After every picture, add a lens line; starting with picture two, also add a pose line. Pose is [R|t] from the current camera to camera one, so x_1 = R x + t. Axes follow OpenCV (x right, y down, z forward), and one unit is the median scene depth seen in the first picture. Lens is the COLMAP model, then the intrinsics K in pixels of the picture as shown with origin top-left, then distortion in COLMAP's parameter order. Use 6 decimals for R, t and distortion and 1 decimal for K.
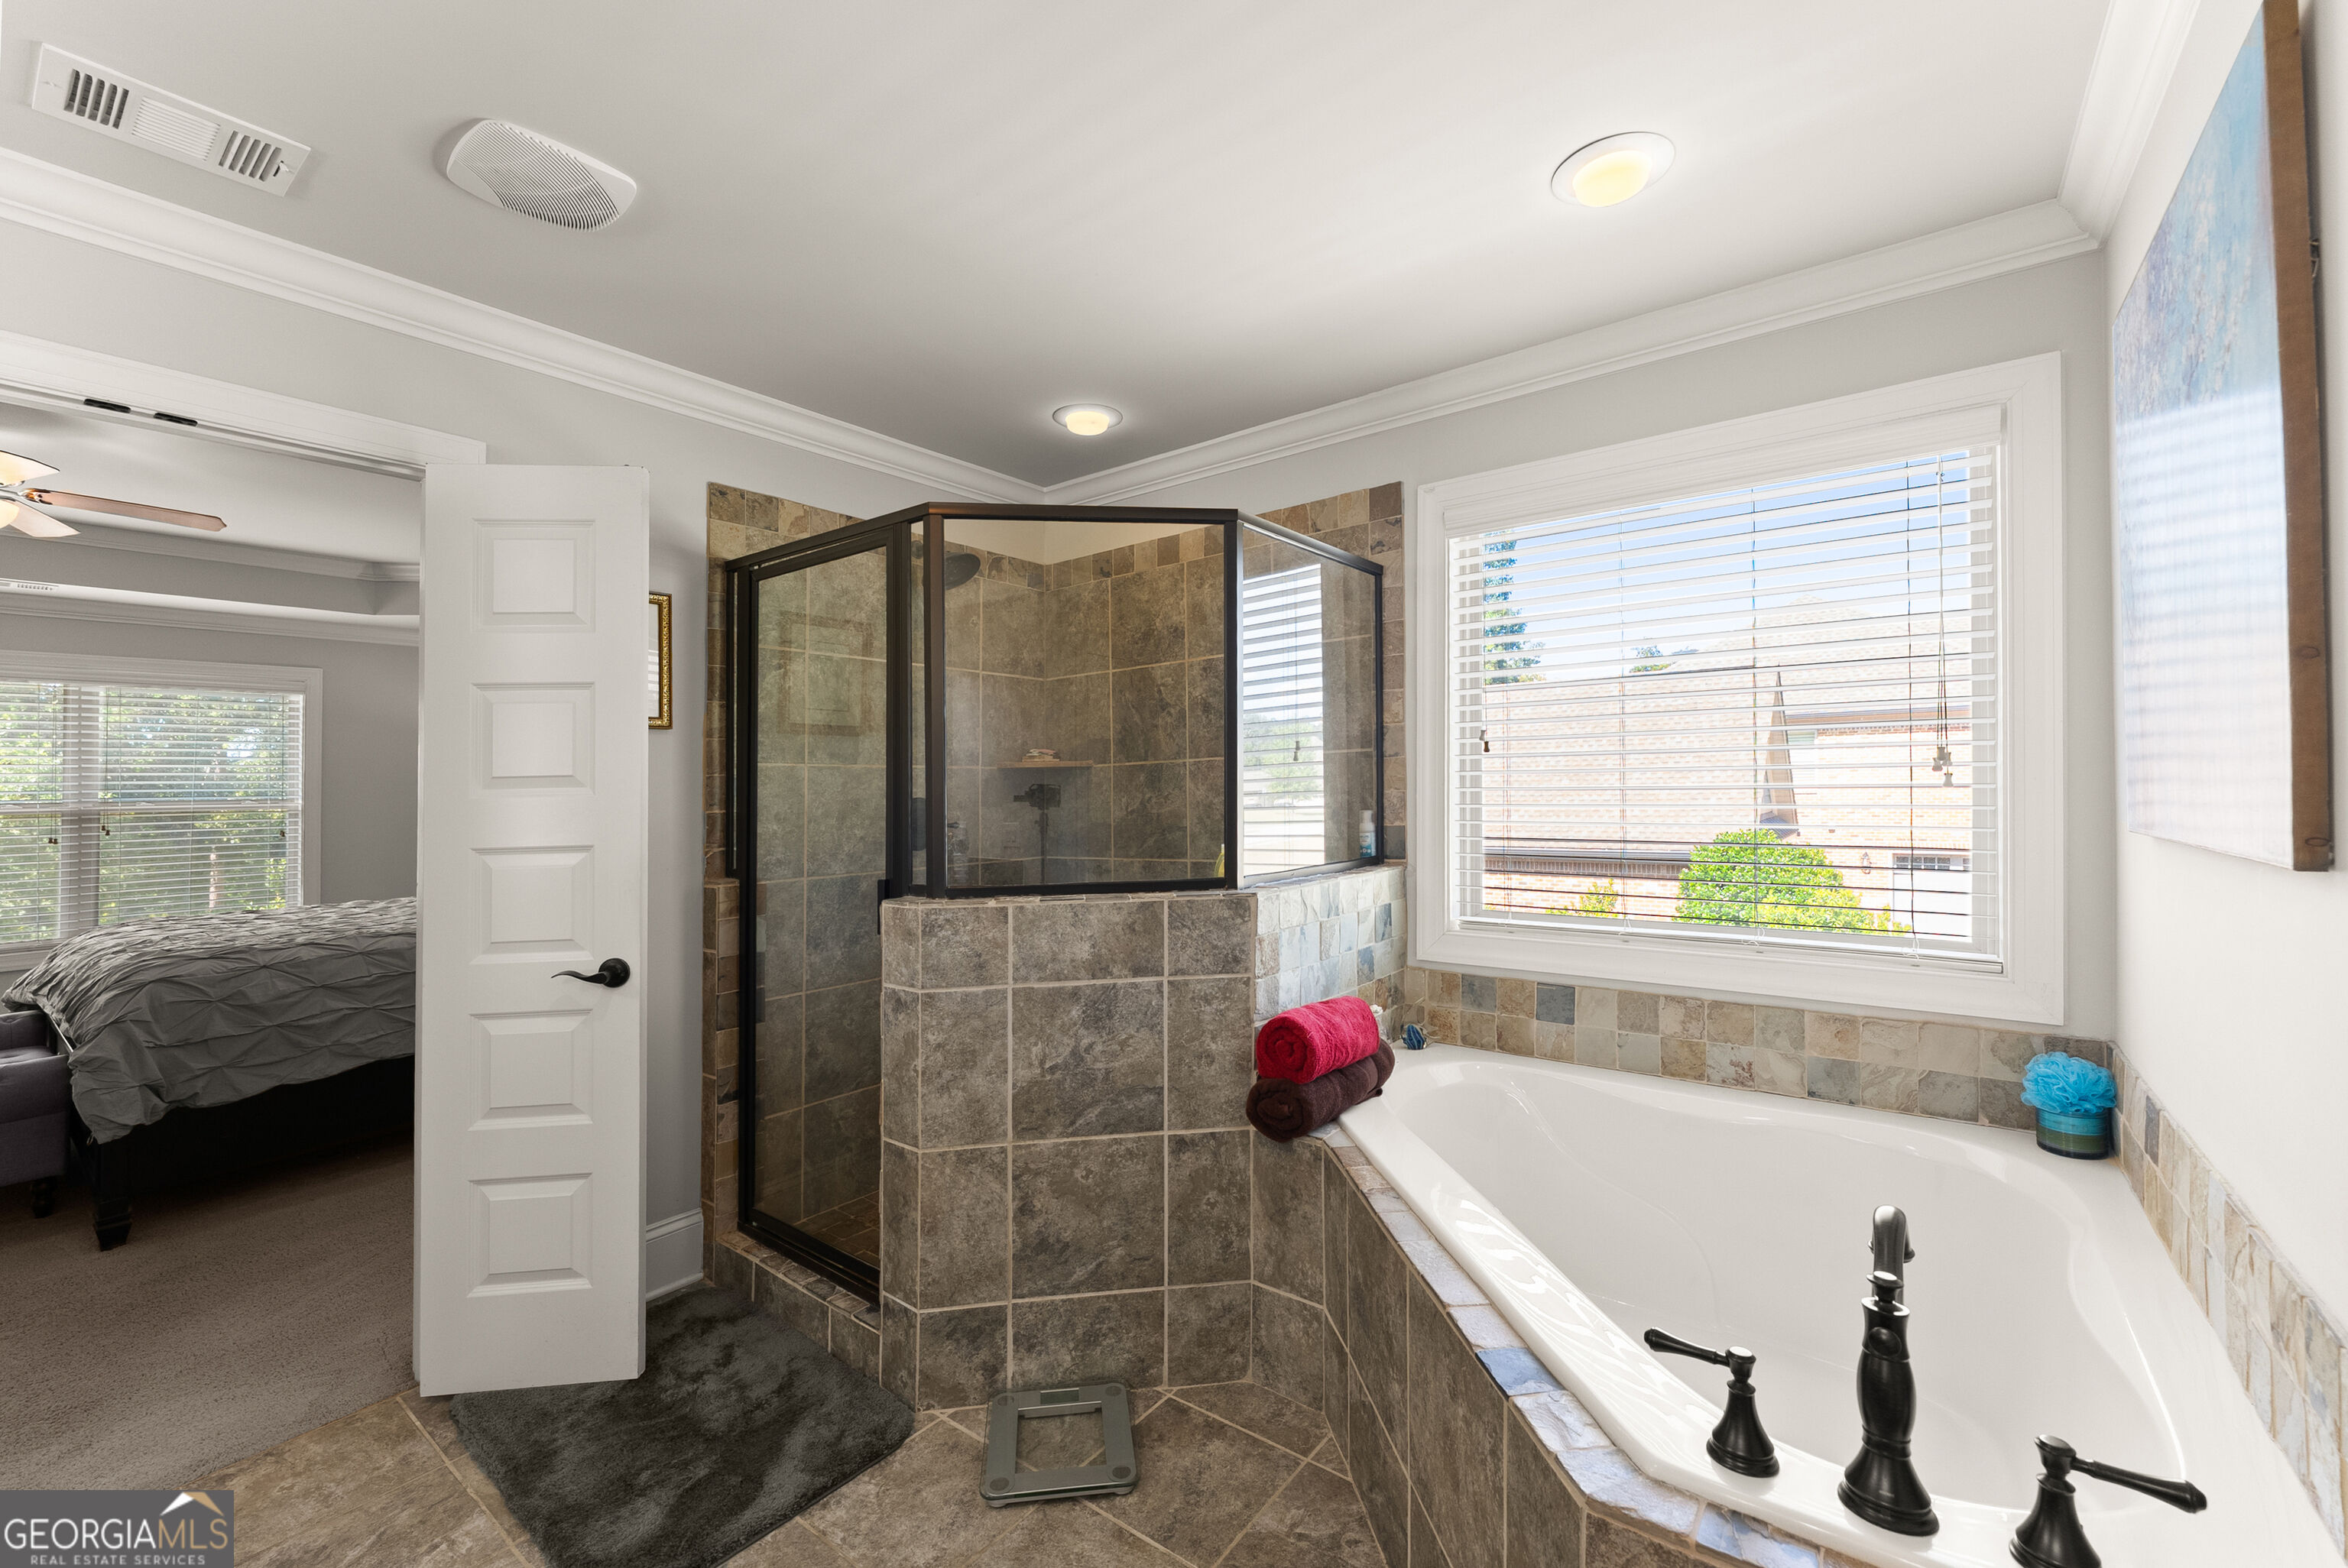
lens RADIAL K [[953.0, 0, 1160.9], [0, 953.0, 770.1], [0, 0, 1]] dist [-0.004269, -0.000926]
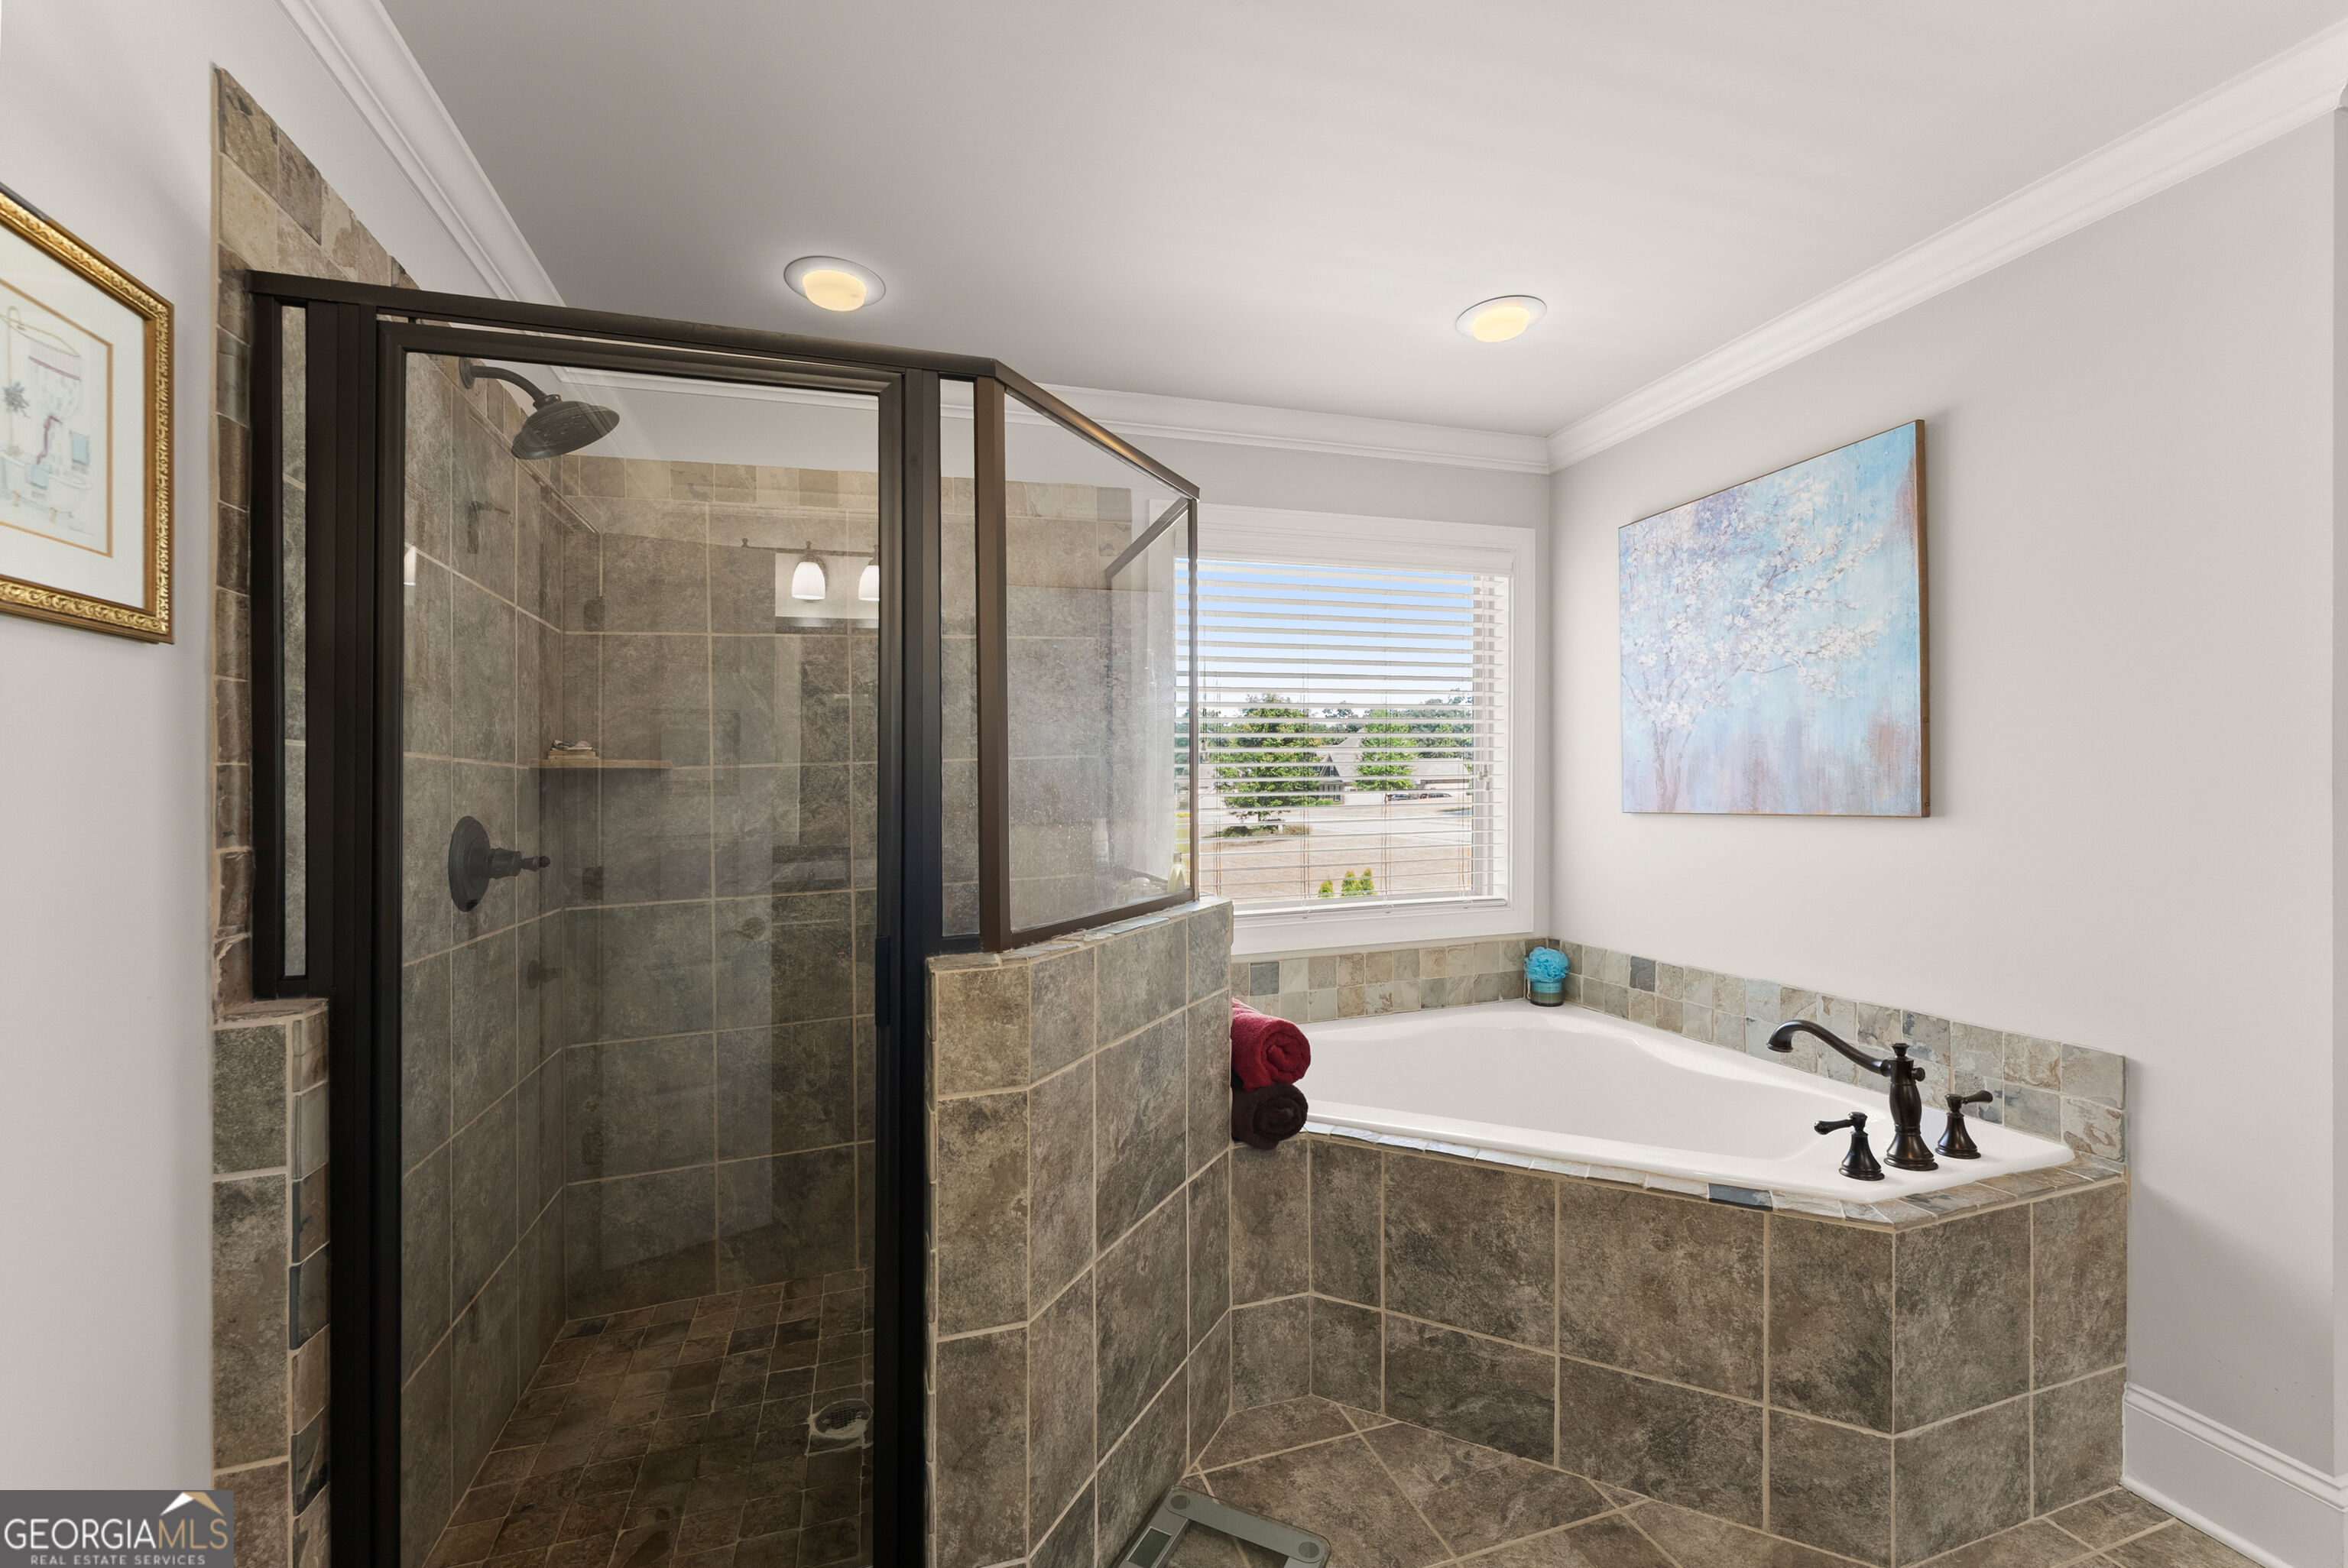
lens RADIAL K [[953.0, 0, 1169.3], [0, 953.0, 800.5], [0, 0, 1]] dist [-0.004269, -0.000926]
pose [[0.567835, -0.005186, 0.823126, -0.732332], [-0.001860, 0.999970, 0.007583, 0.022504], [-0.823140, -0.005837, 0.567808, 0.521565]]
